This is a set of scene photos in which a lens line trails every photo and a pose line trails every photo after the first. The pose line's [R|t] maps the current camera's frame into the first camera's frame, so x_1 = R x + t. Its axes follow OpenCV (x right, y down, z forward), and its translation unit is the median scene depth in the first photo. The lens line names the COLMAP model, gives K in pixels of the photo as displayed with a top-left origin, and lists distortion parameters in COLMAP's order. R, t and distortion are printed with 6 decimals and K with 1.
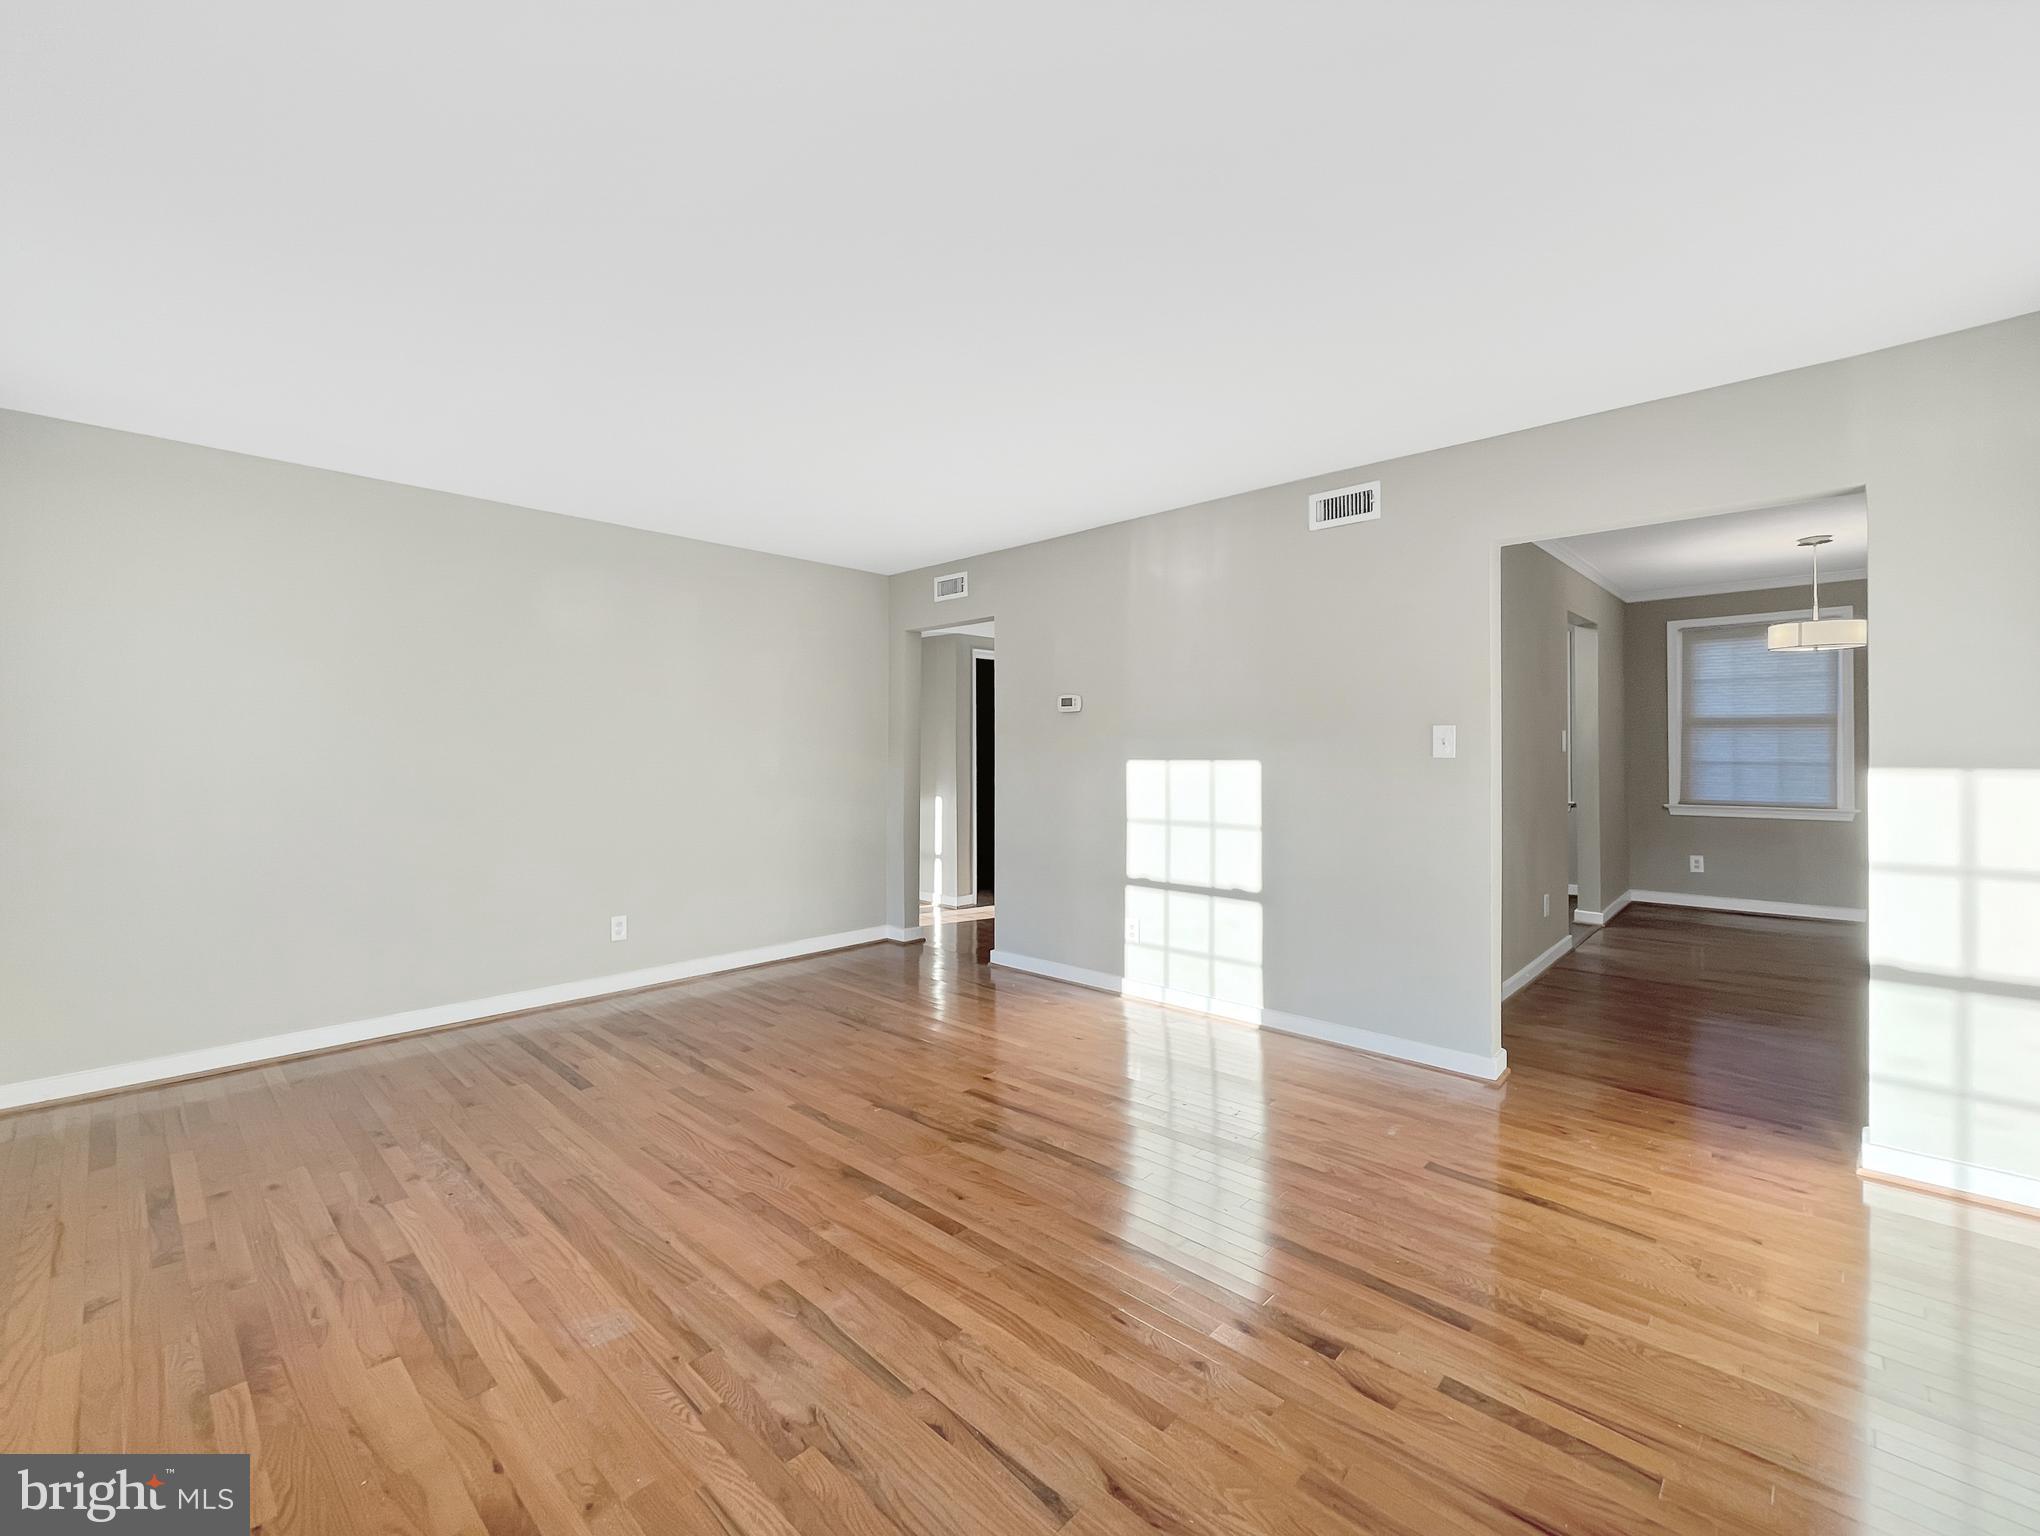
lens RADIAL K [[909.7, 0, 1020.0], [0, 909.7, 768.0], [0, 0, 1]] dist [0.000653, 0.000748]
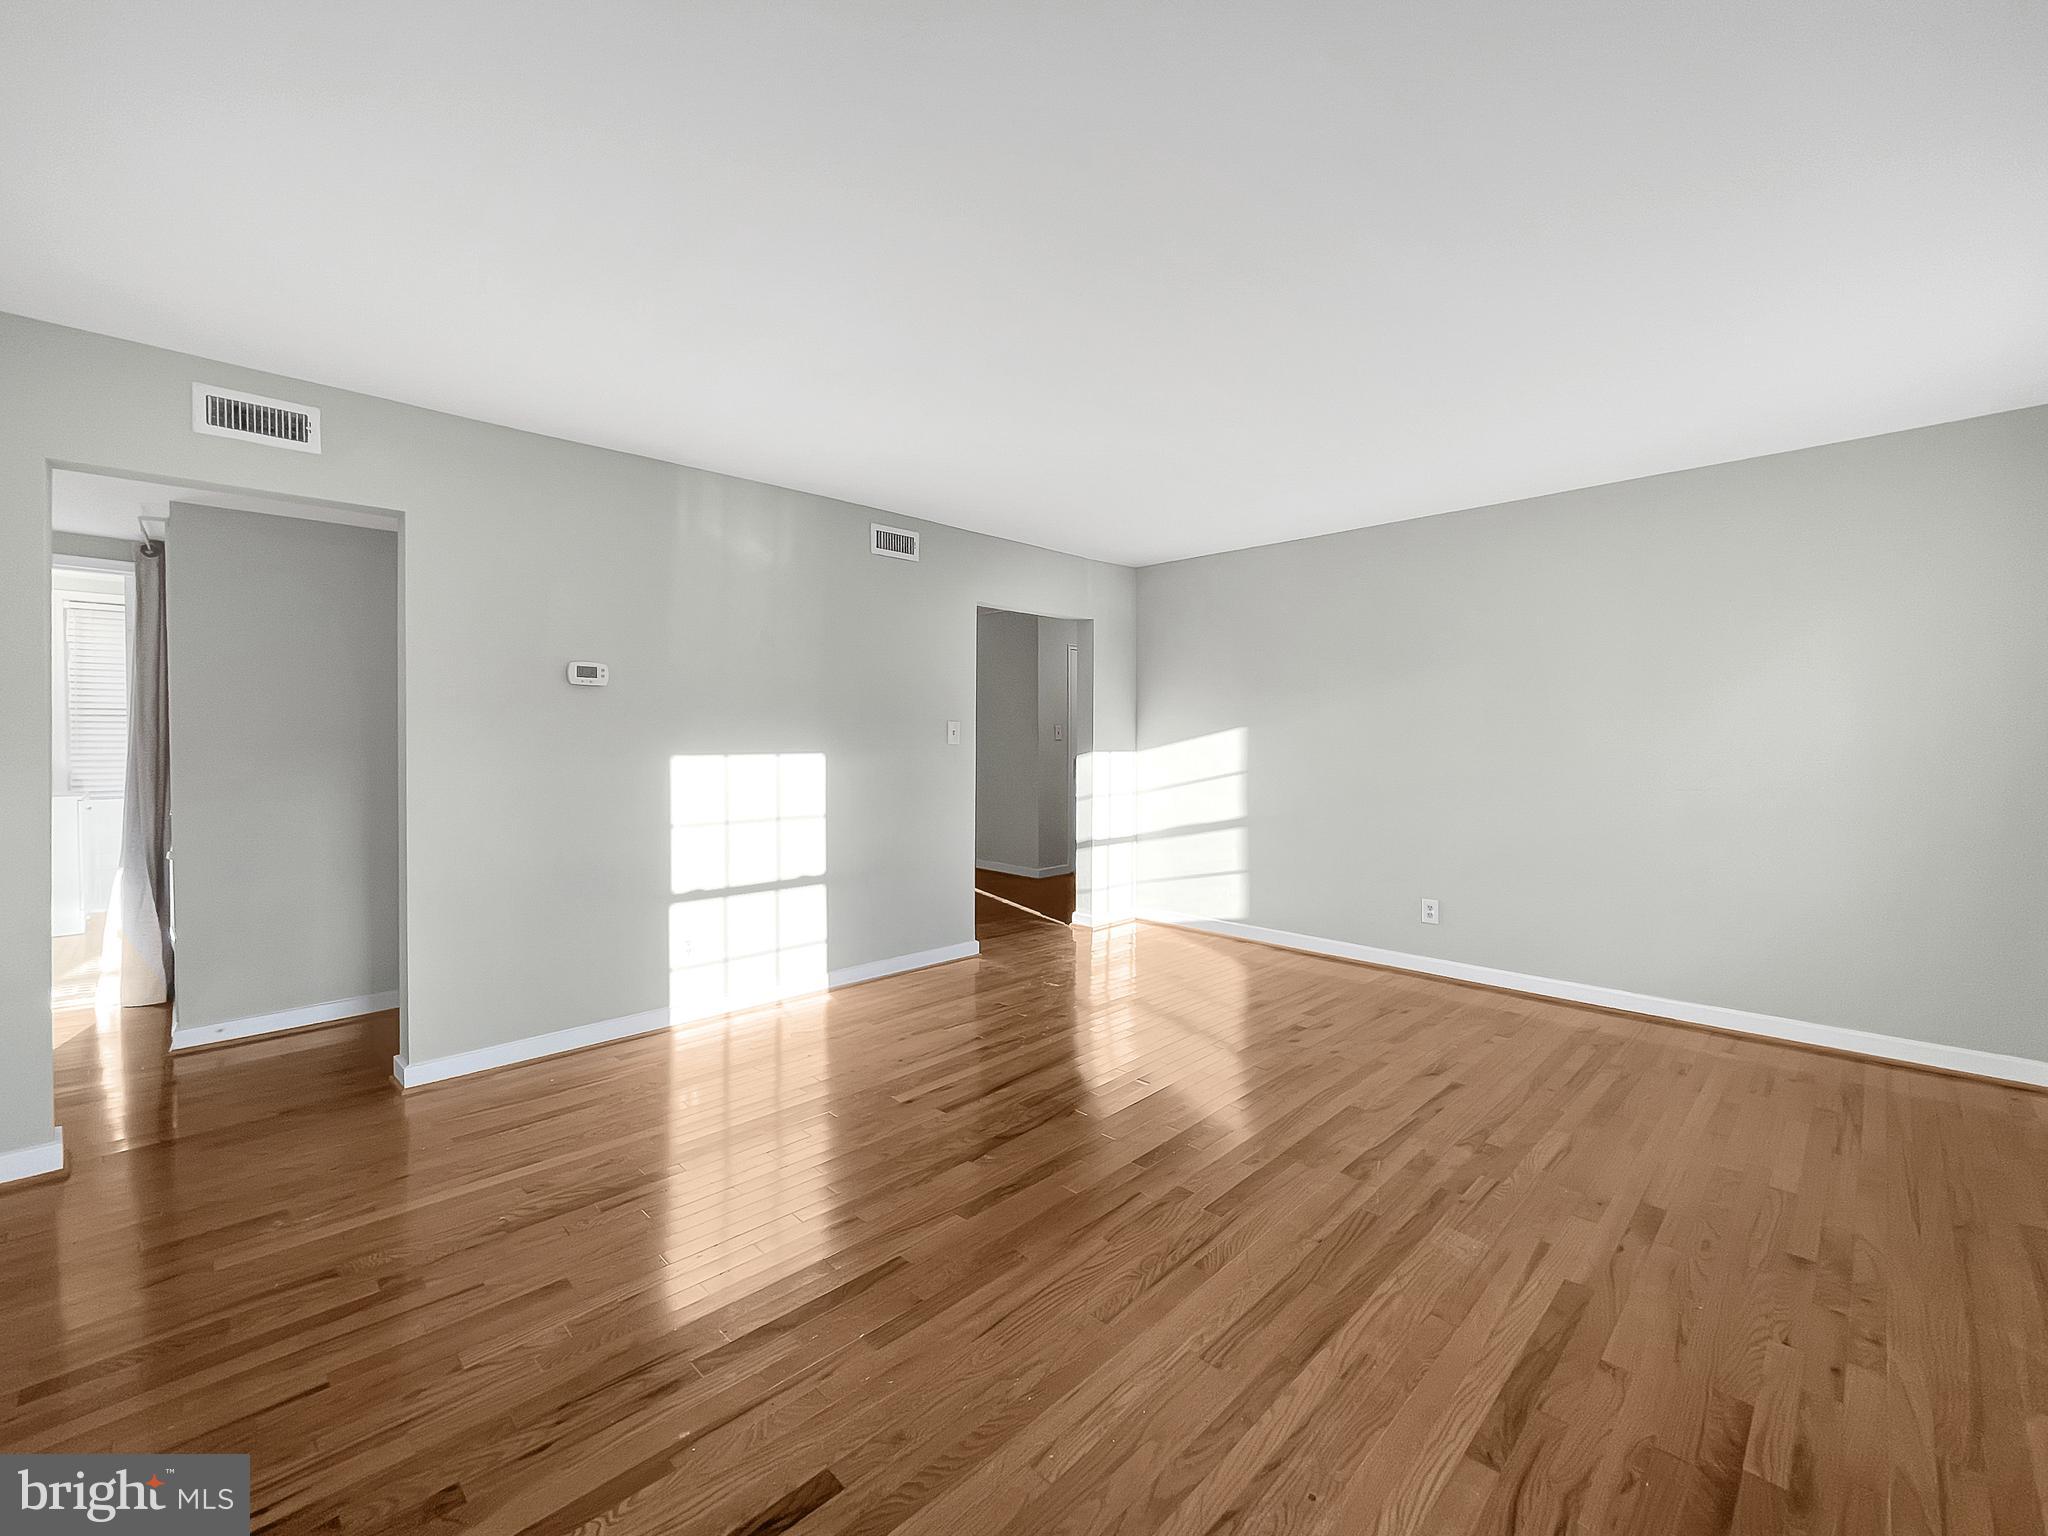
lens RADIAL K [[838.3, 0, 1024.0], [0, 838.3, 768.0], [0, 0, 1]] dist [-0.001628, -0.000353]
pose [[0.016806, -0.031203, 0.999372, -1.190372], [0.017748, 0.999365, 0.030904, -0.017079], [-0.999701, 0.017217, 0.017349, 1.209281]]
